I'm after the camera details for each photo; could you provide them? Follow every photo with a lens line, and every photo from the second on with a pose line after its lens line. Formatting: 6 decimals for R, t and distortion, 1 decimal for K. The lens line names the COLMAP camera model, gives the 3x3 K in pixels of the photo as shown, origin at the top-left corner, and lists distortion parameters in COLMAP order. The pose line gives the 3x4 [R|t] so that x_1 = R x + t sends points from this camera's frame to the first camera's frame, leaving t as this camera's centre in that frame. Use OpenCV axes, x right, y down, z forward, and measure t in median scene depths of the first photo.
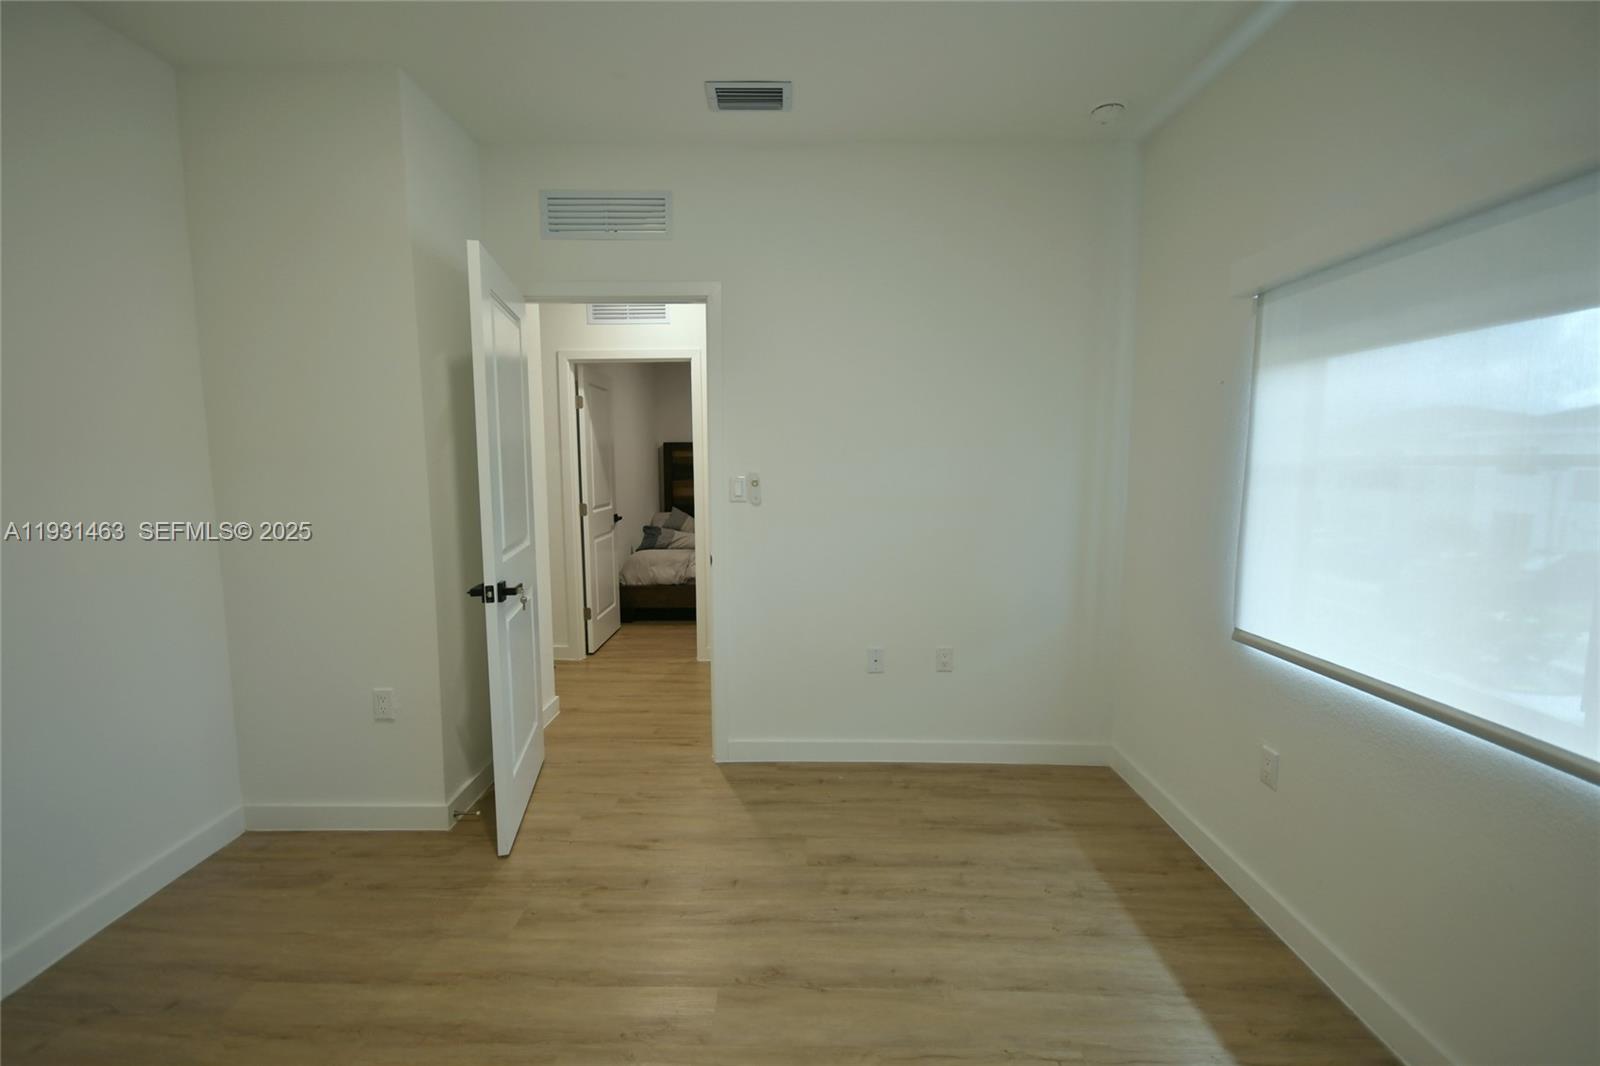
lens RADIAL K [[716.1, 0, 800.0], [0, 716.1, 533.0], [0, 0, 1]] dist [-0.001174, -0.012255]
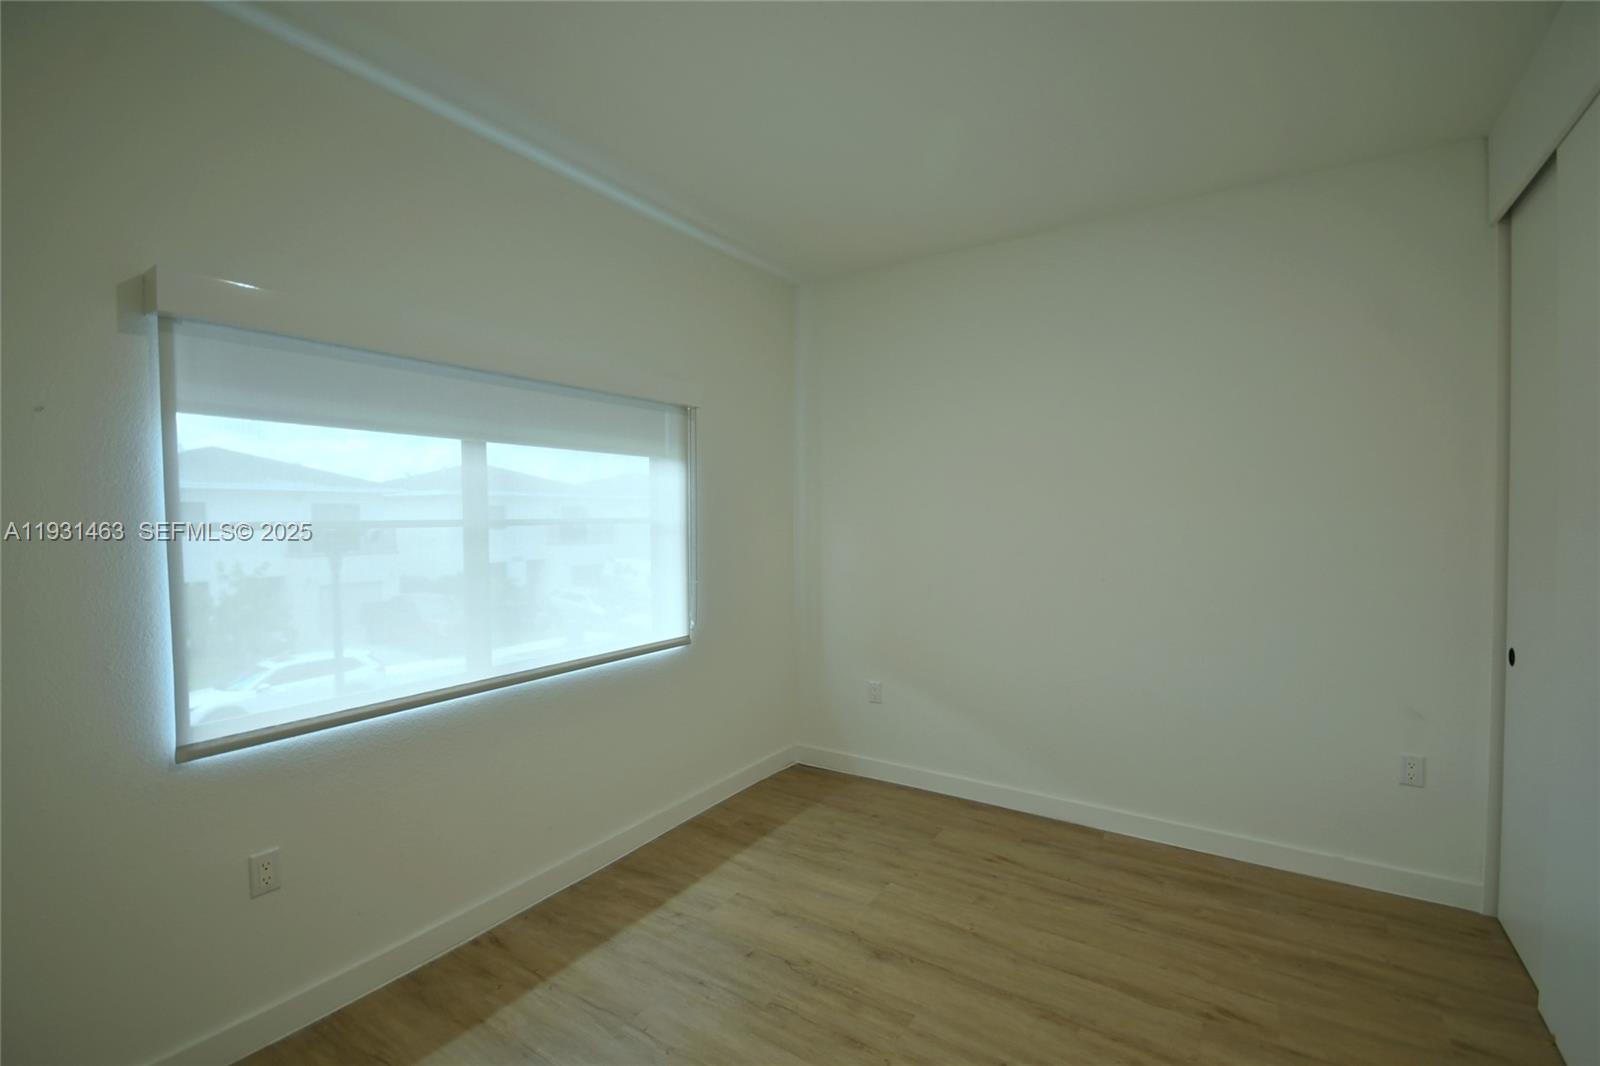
lens RADIAL K [[716.1, 0, 800.0], [0, 716.1, 533.0], [0, 0, 1]] dist [-0.001174, -0.012255]
pose [[-0.830854, 0.001944, 0.556488, -0.447000], [0.061882, 0.994115, 0.088919, -0.147317], [-0.553040, 0.108315, -0.826084, 1.514991]]
